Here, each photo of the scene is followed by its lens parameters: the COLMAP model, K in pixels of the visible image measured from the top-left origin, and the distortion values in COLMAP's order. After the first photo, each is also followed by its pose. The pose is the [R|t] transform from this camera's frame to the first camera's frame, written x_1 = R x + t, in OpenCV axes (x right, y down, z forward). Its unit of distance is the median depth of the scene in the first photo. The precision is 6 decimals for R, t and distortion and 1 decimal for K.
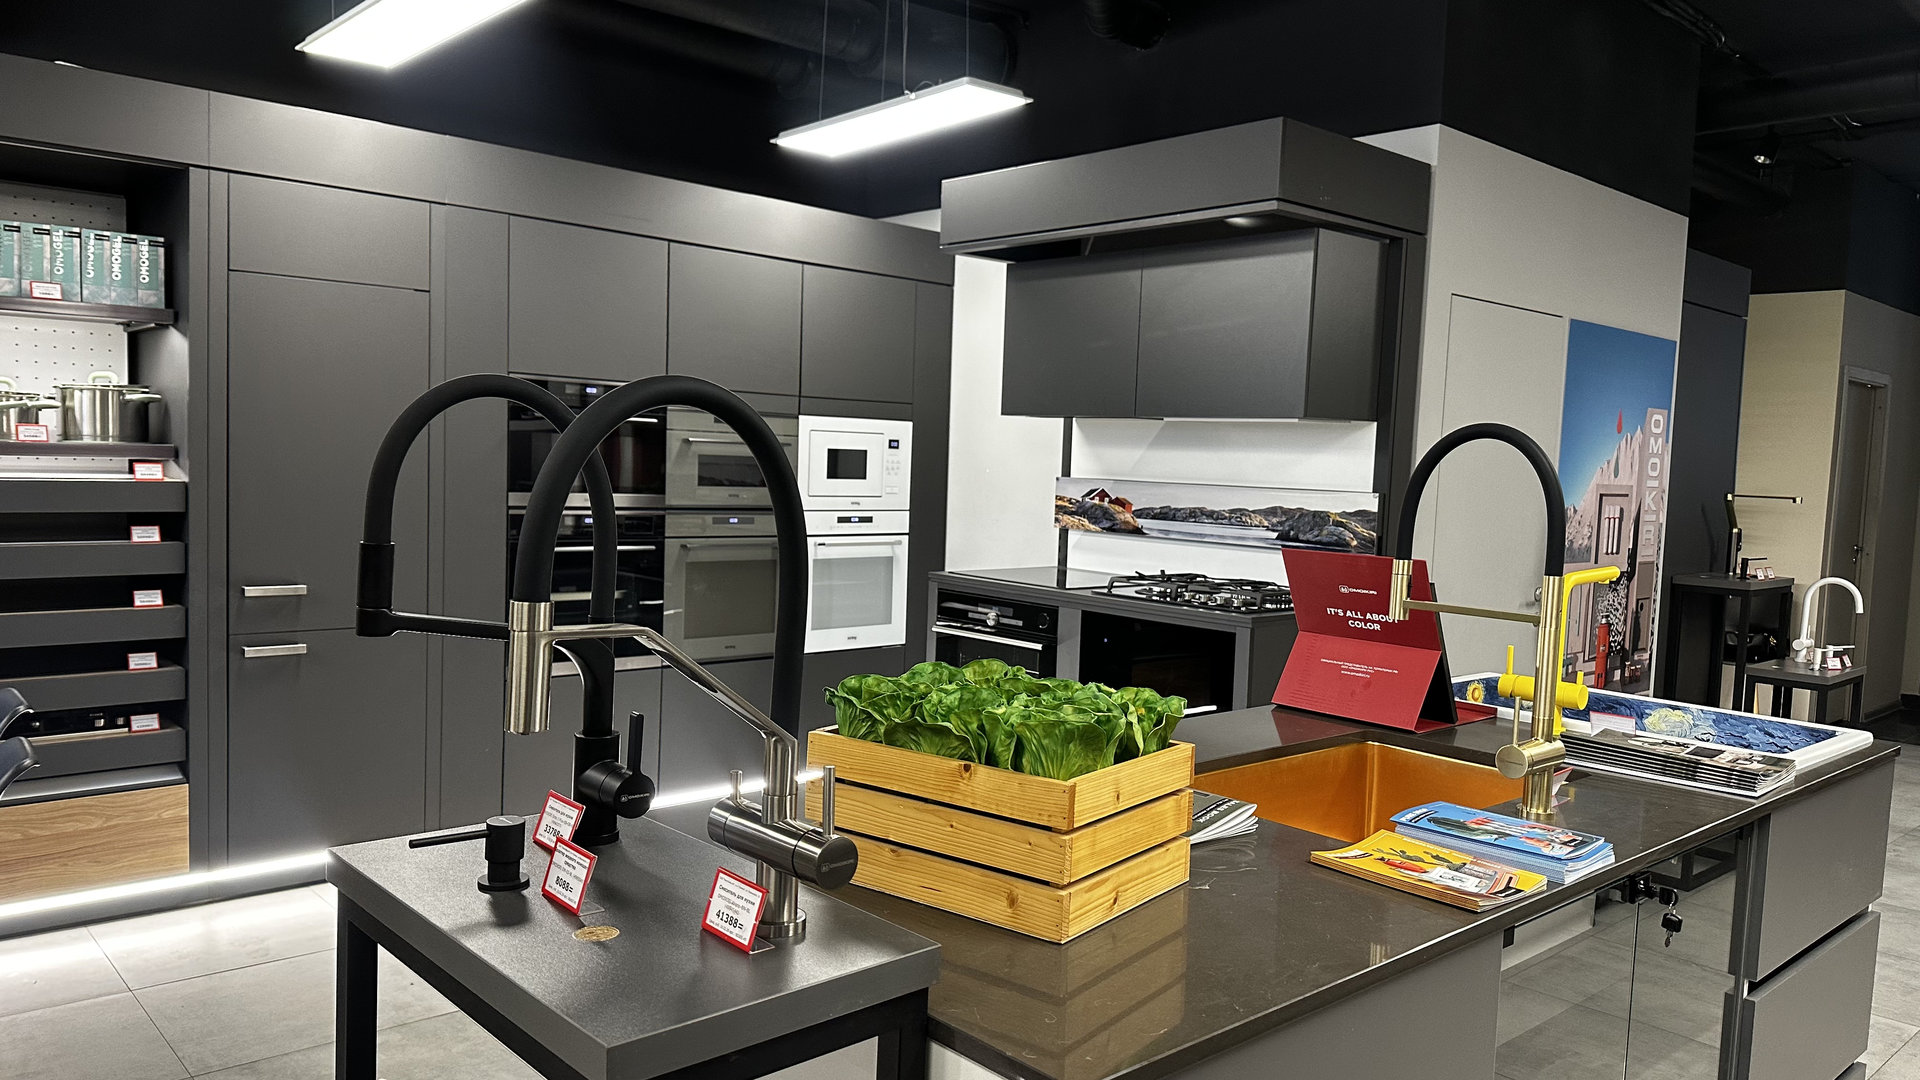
lens RADIAL K [[1347.9, 0, 949.7], [0, 1347.9, 560.3], [0, 0, 1]] dist [0.101104, -0.153656]
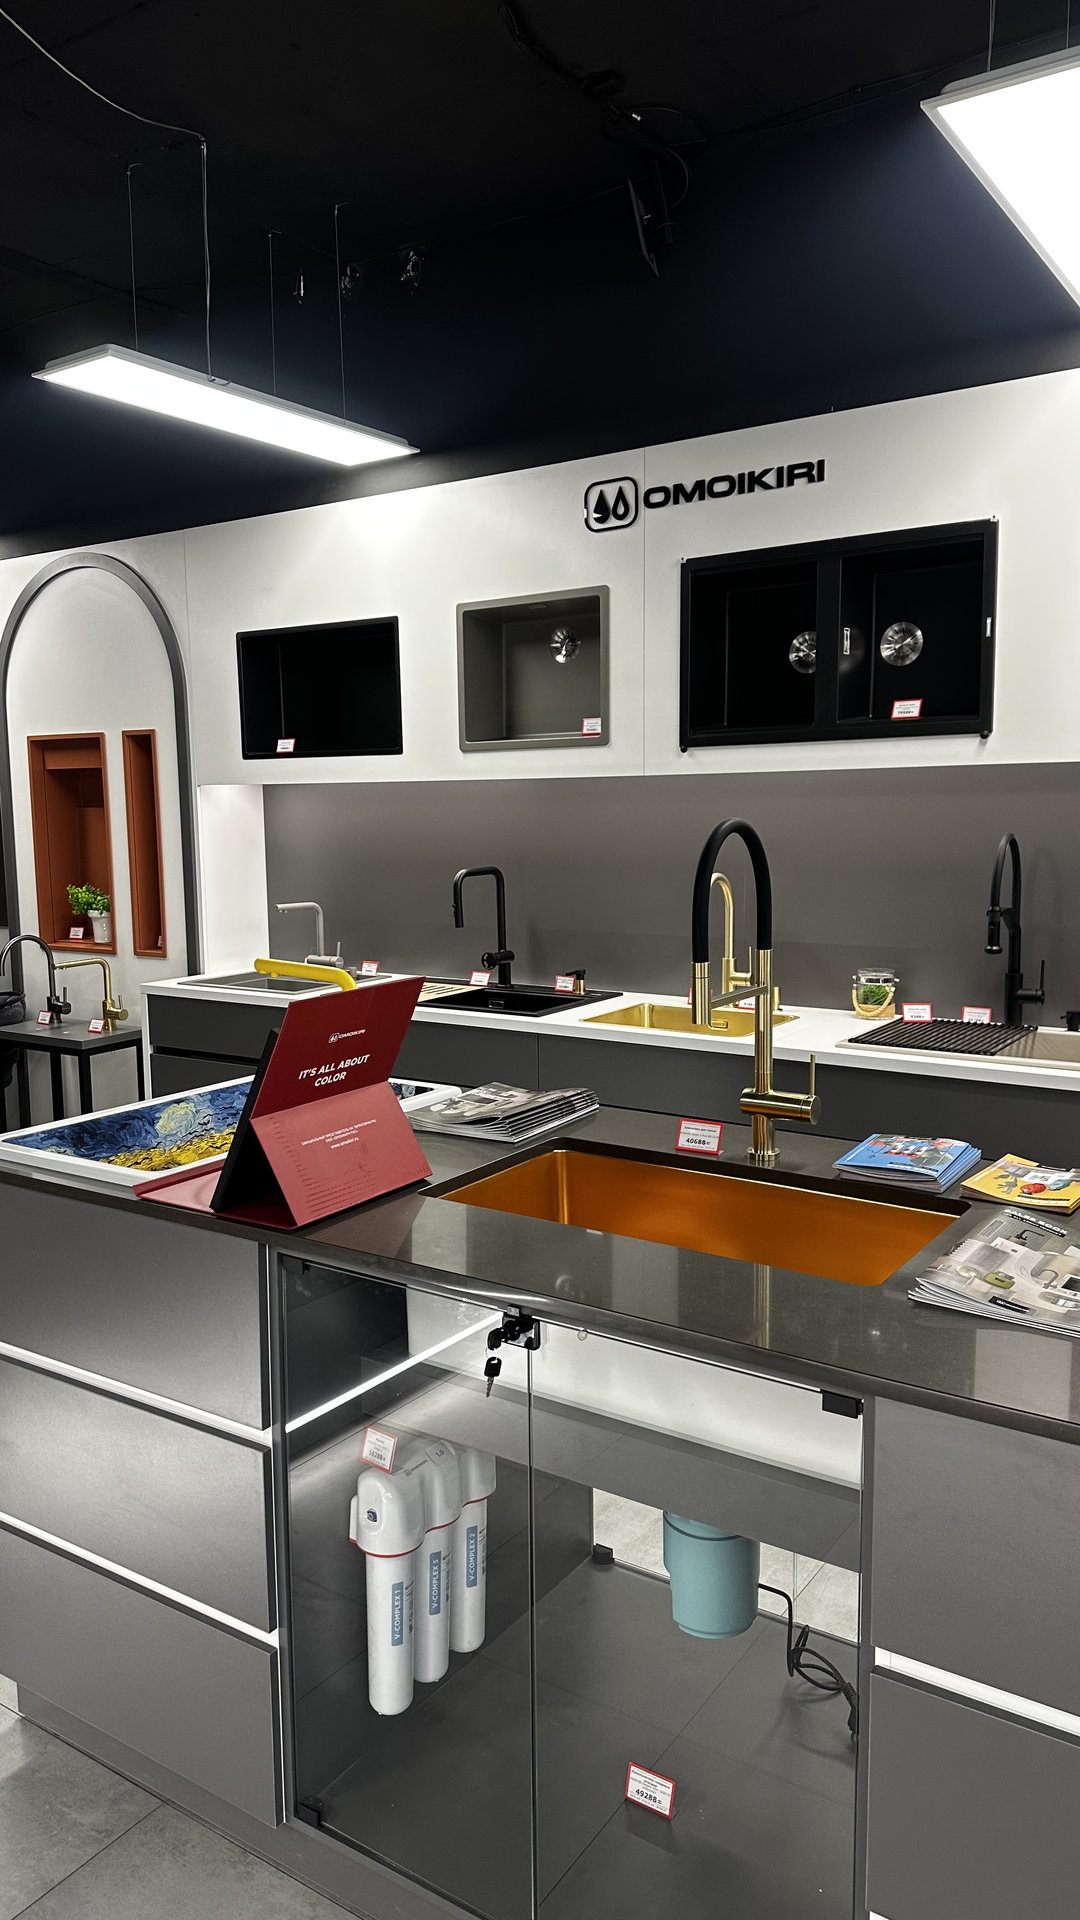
lens RADIAL K [[1347.9, 0, 522.5], [0, 1347.9, 964.9], [0, 0, 1]] dist [0.101104, -0.153656]
pose [[-0.238641, -0.153370, 0.958920, -0.394199], [0.080133, 0.980972, 0.176840, -0.126652], [-0.967796, 0.119042, -0.221810, 0.950471]]
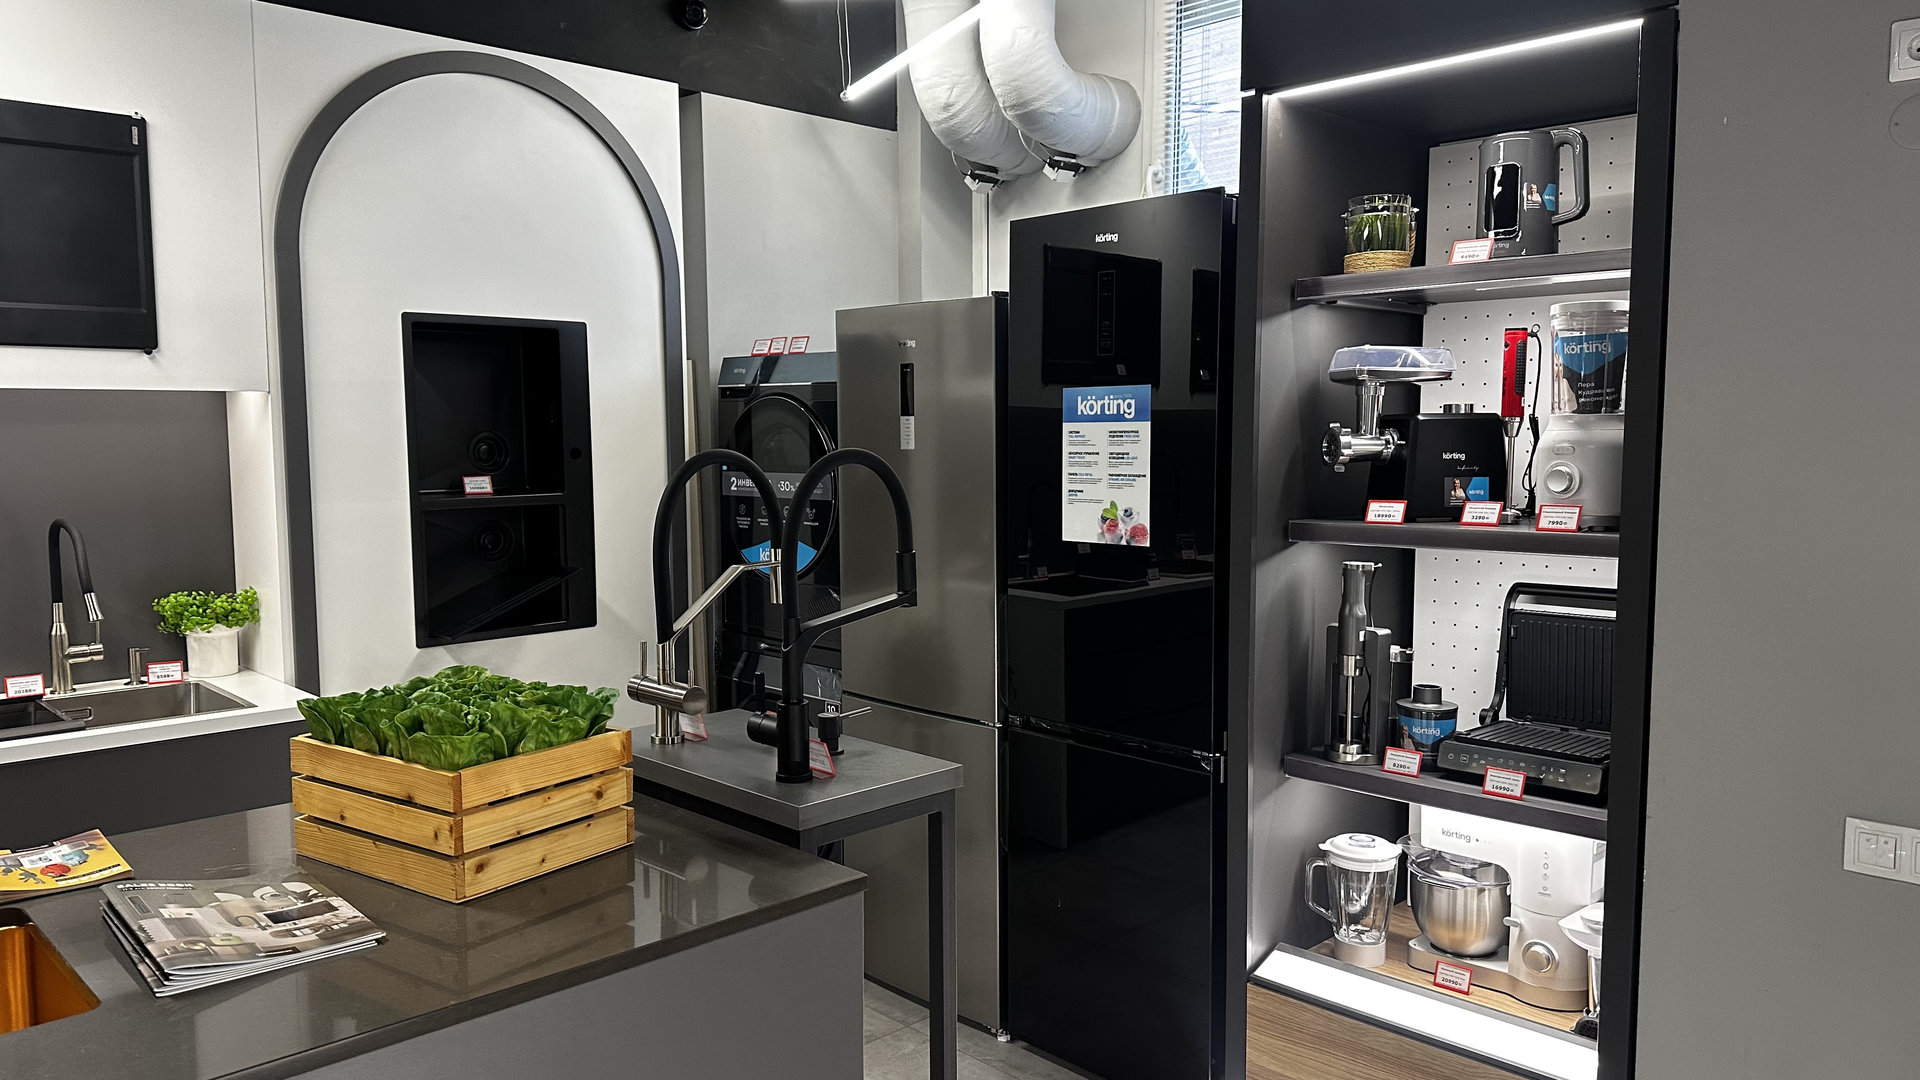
lens RADIAL K [[1347.9, 0, 949.7], [0, 1347.9, 560.3], [0, 0, 1]] dist [0.101104, -0.153656]
pose [[-0.998959, -0.031136, -0.033336, -0.181214], [-0.036500, 0.983930, 0.174782, -0.127436], [0.027359, 0.175817, -0.984043, 1.140679]]
